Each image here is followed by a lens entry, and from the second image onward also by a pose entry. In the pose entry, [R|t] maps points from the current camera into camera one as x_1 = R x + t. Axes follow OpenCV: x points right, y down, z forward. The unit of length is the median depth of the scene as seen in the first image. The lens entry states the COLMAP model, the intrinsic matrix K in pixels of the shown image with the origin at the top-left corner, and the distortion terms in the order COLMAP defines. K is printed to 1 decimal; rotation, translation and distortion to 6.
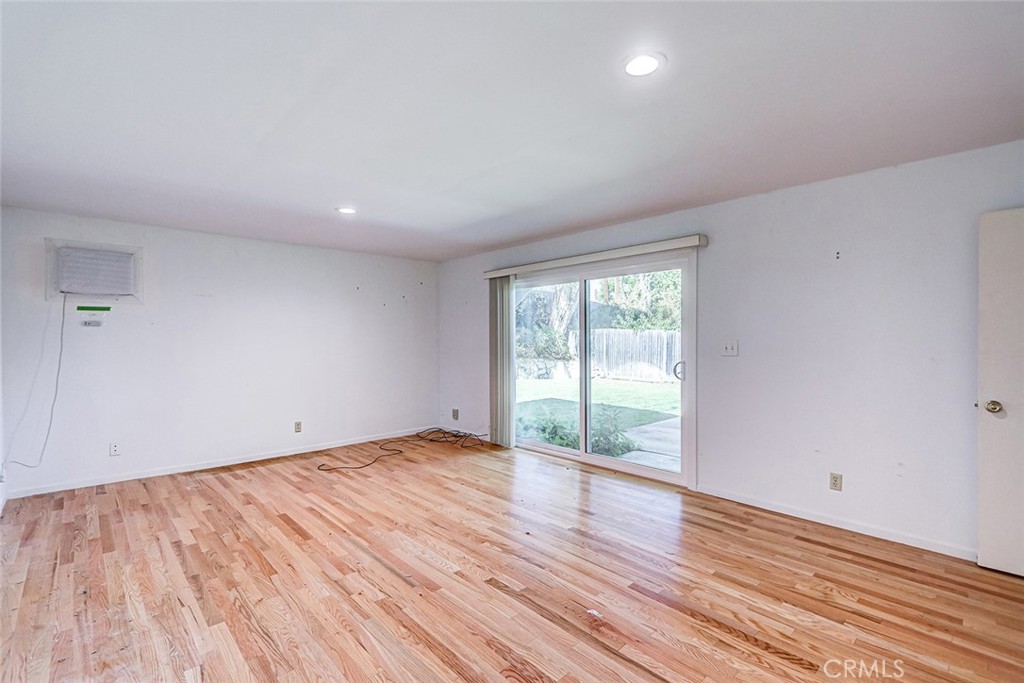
lens RADIAL K [[474.5, 0, 516.0], [0, 474.5, 340.1], [0, 0, 1]] dist [-0.002140, -0.001482]
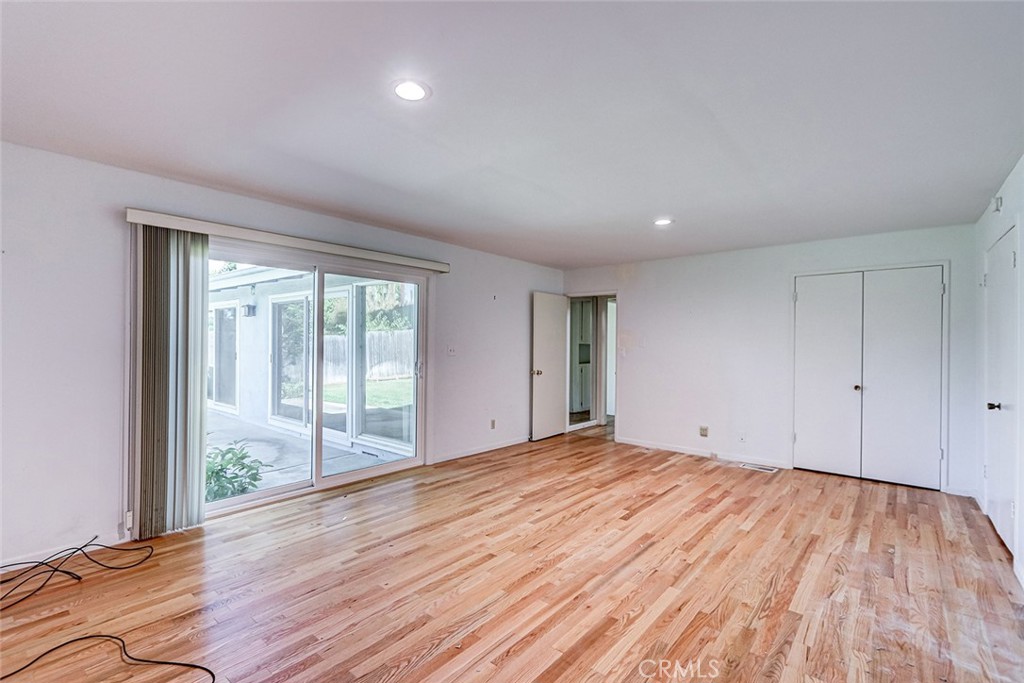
lens RADIAL K [[474.5, 0, 515.8], [0, 474.5, 342.7], [0, 0, 1]] dist [-0.002140, -0.001482]
pose [[-0.139434, 0.002716, 0.990228, -1.243475], [-0.002708, 0.999991, -0.003124, 0.014498], [-0.990228, -0.003117, -0.139425, 1.385010]]
